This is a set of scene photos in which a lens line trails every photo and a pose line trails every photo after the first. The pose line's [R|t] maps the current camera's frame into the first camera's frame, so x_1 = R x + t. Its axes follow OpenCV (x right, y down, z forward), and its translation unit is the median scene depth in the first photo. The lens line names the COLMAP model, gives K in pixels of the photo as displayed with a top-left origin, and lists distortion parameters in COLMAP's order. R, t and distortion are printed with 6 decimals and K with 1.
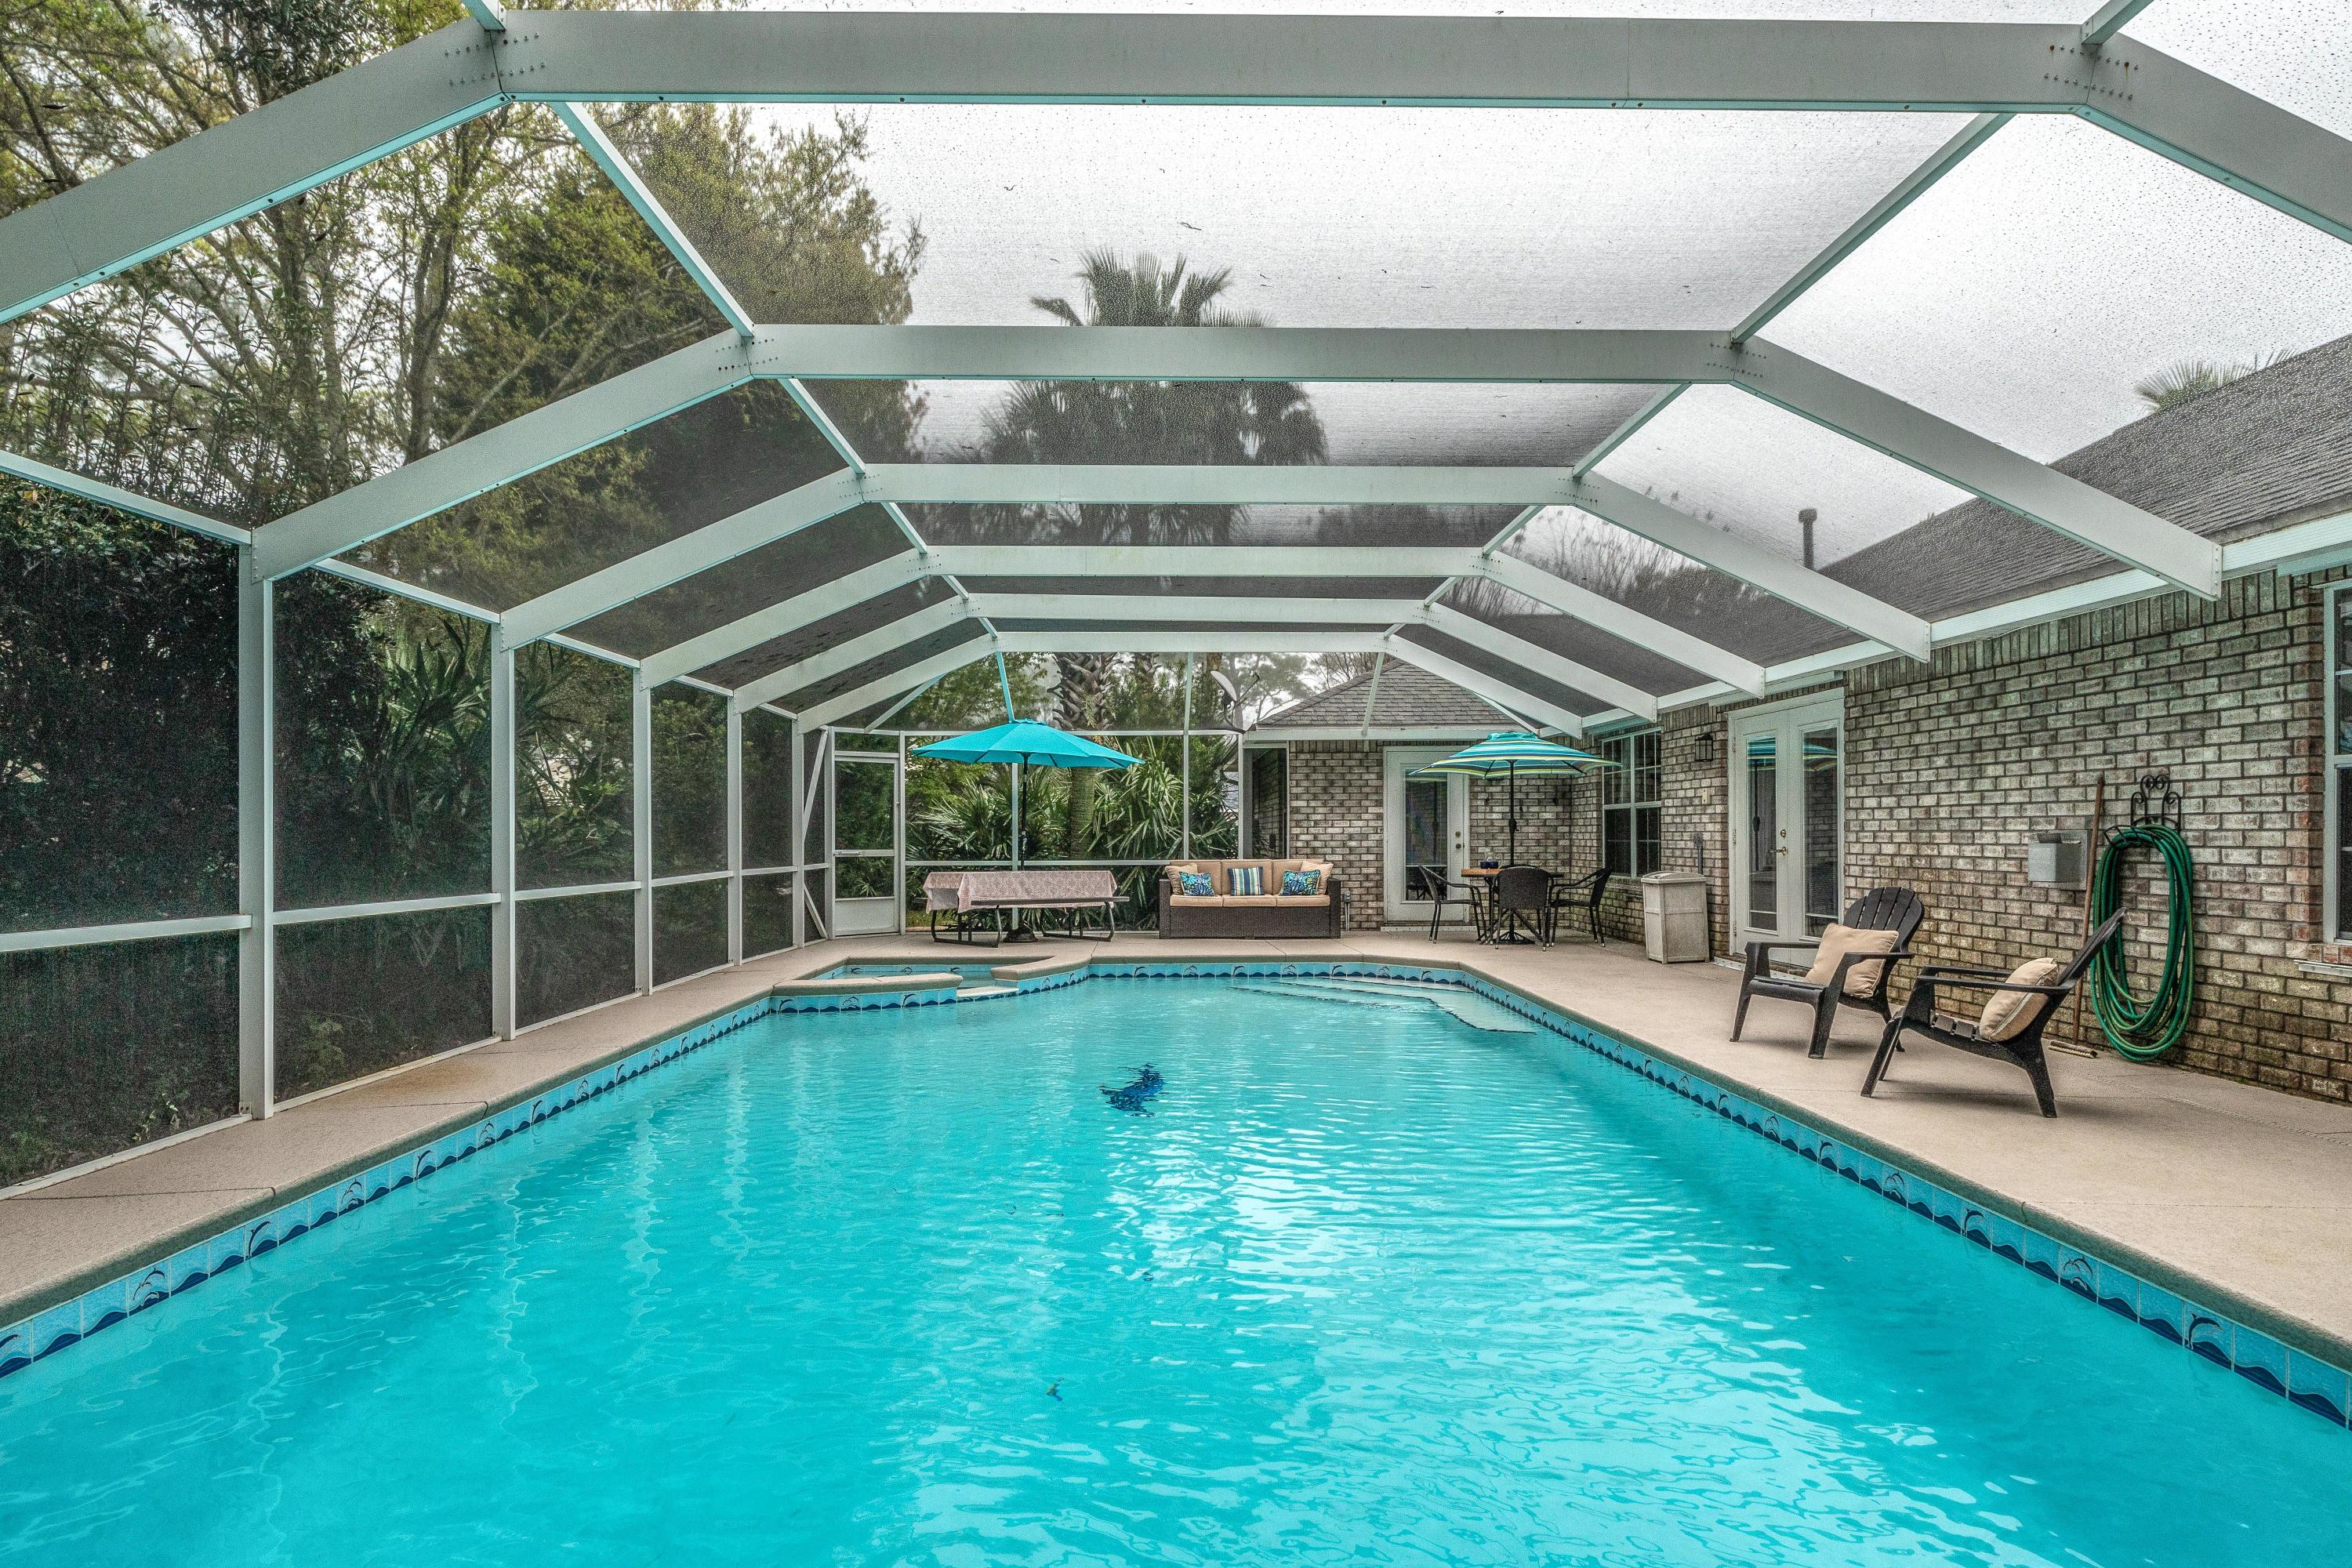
lens RADIAL K [[1308.4, 0, 1161.7], [0, 1308.4, 842.1], [0, 0, 1]] dist [-0.001483, -0.001434]
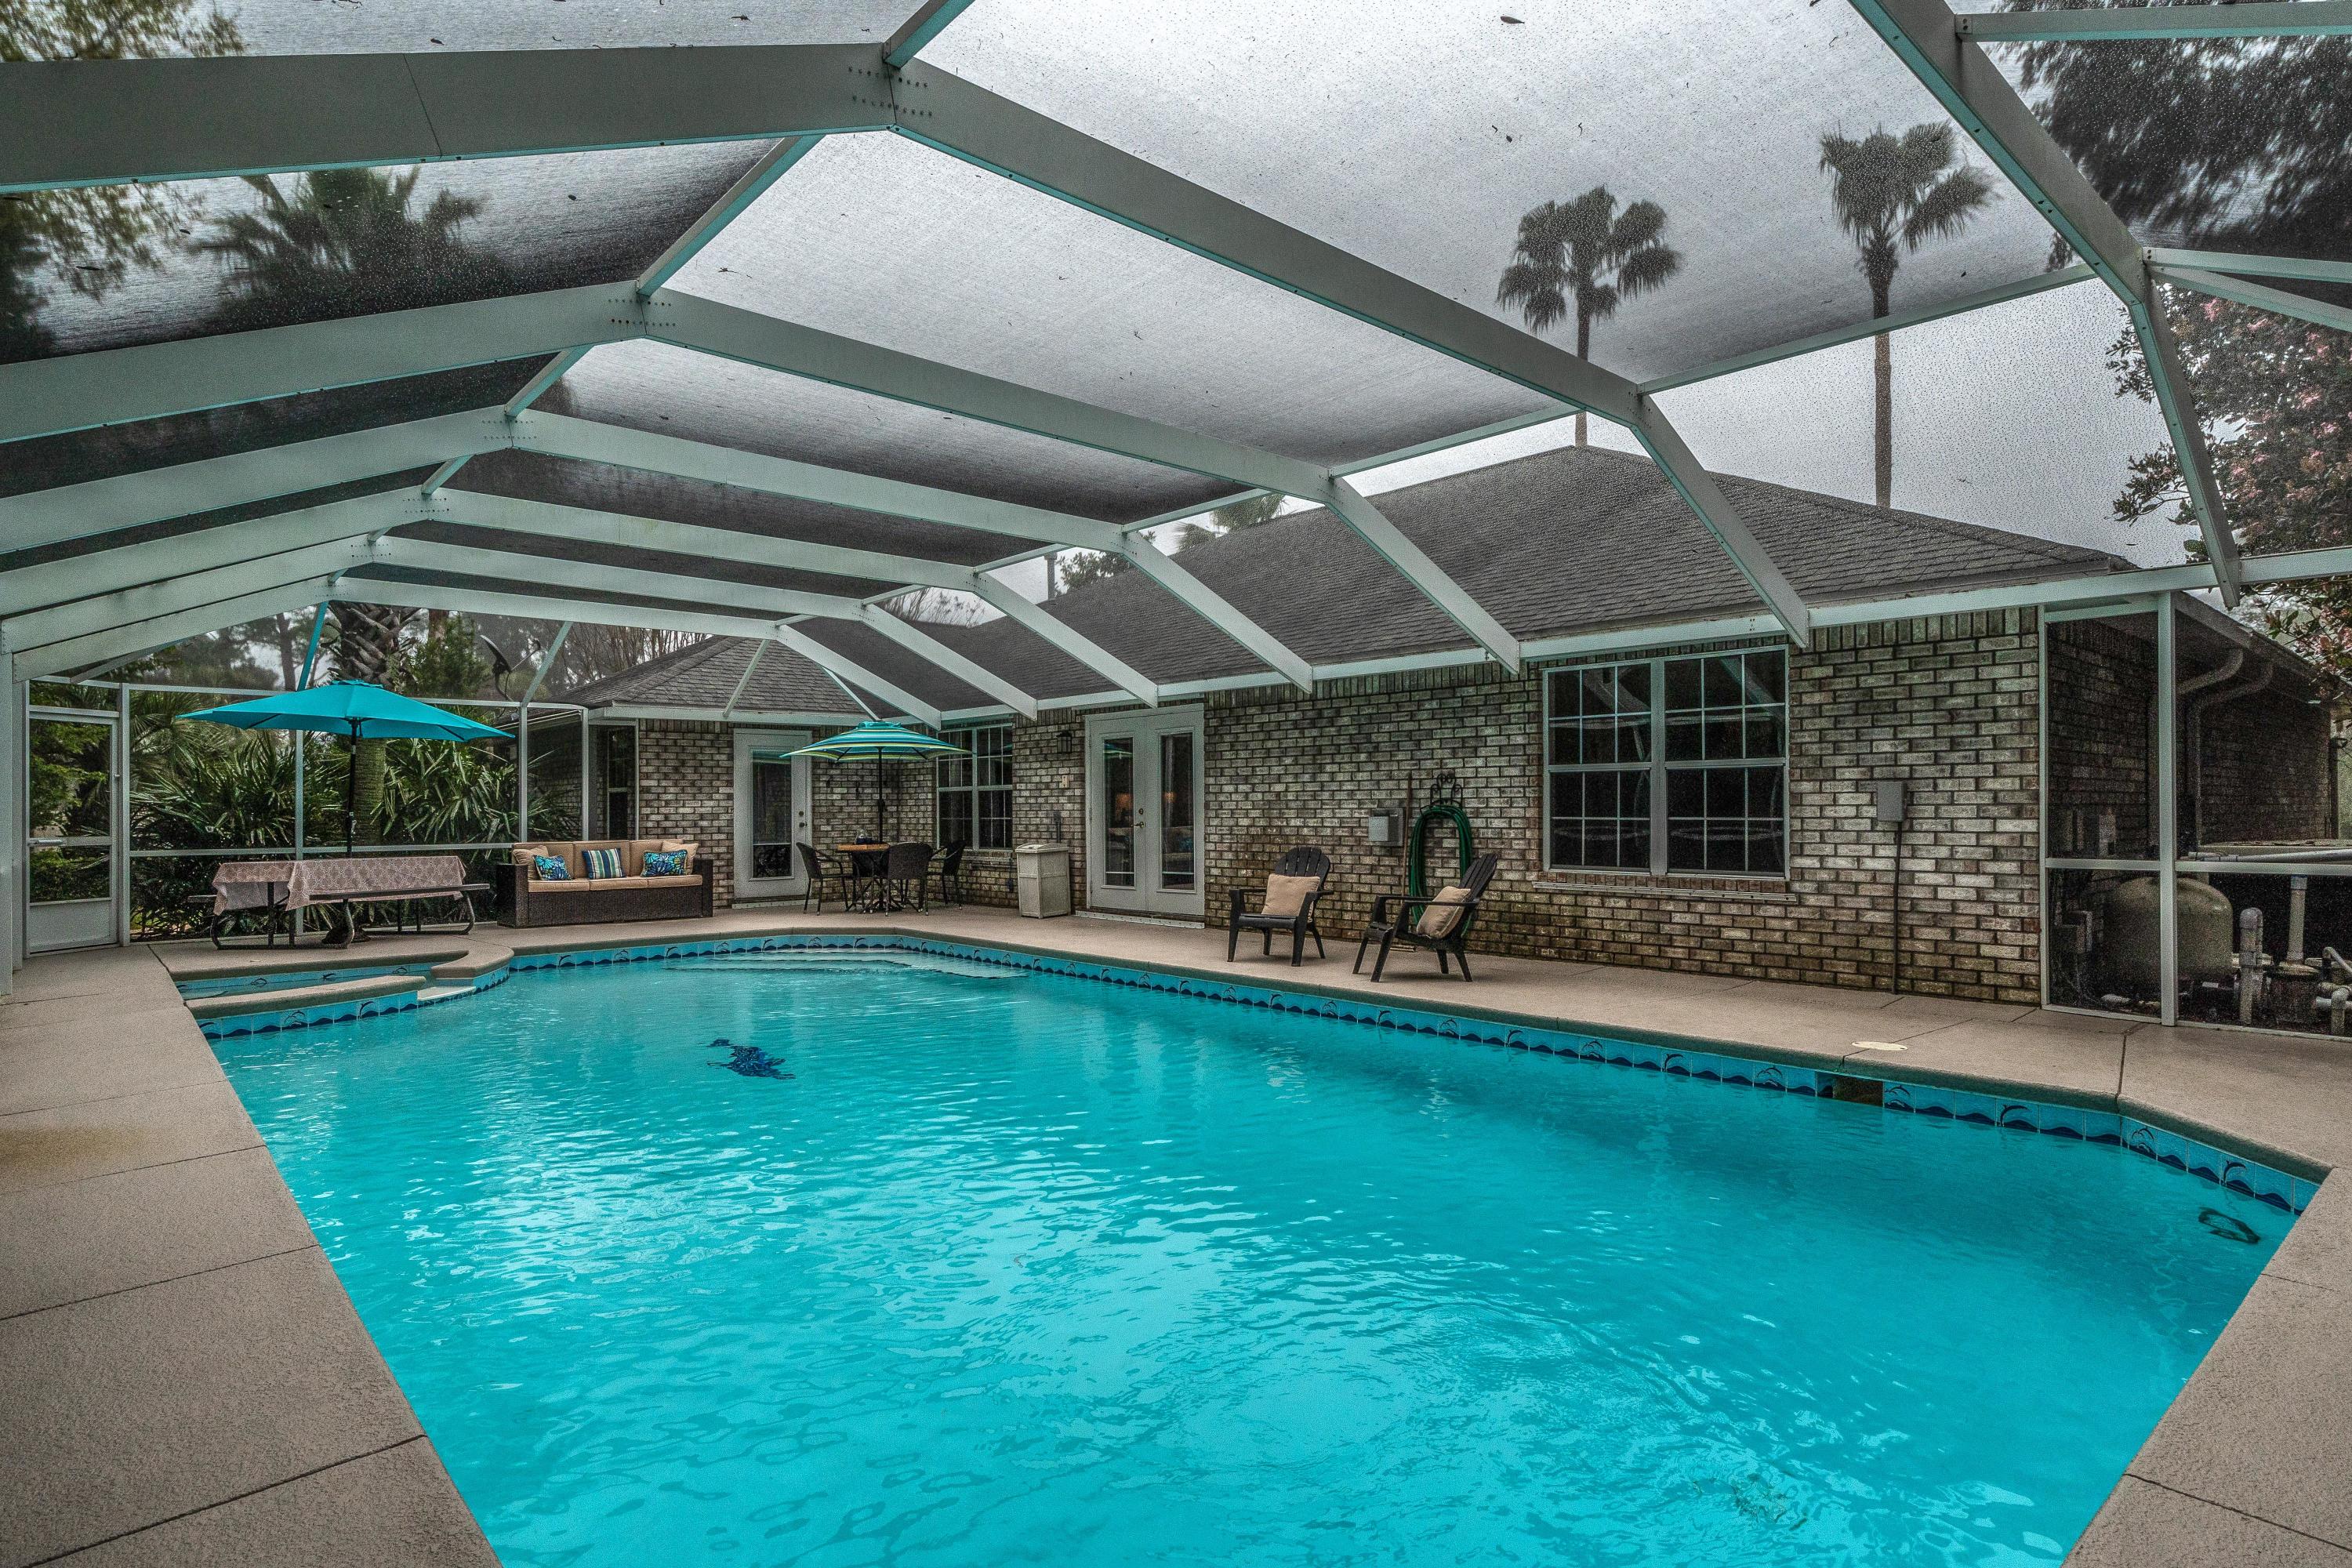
lens RADIAL K [[1270.6, 0, 1212.5], [0, 1270.6, 819.3], [0, 0, 1]] dist [-0.002158, -0.002079]
pose [[0.741140, -0.006896, 0.671315, -0.416877], [0.008579, 0.999963, 0.000801, 0.001154], [-0.671295, 0.005166, 0.741172, 0.019028]]
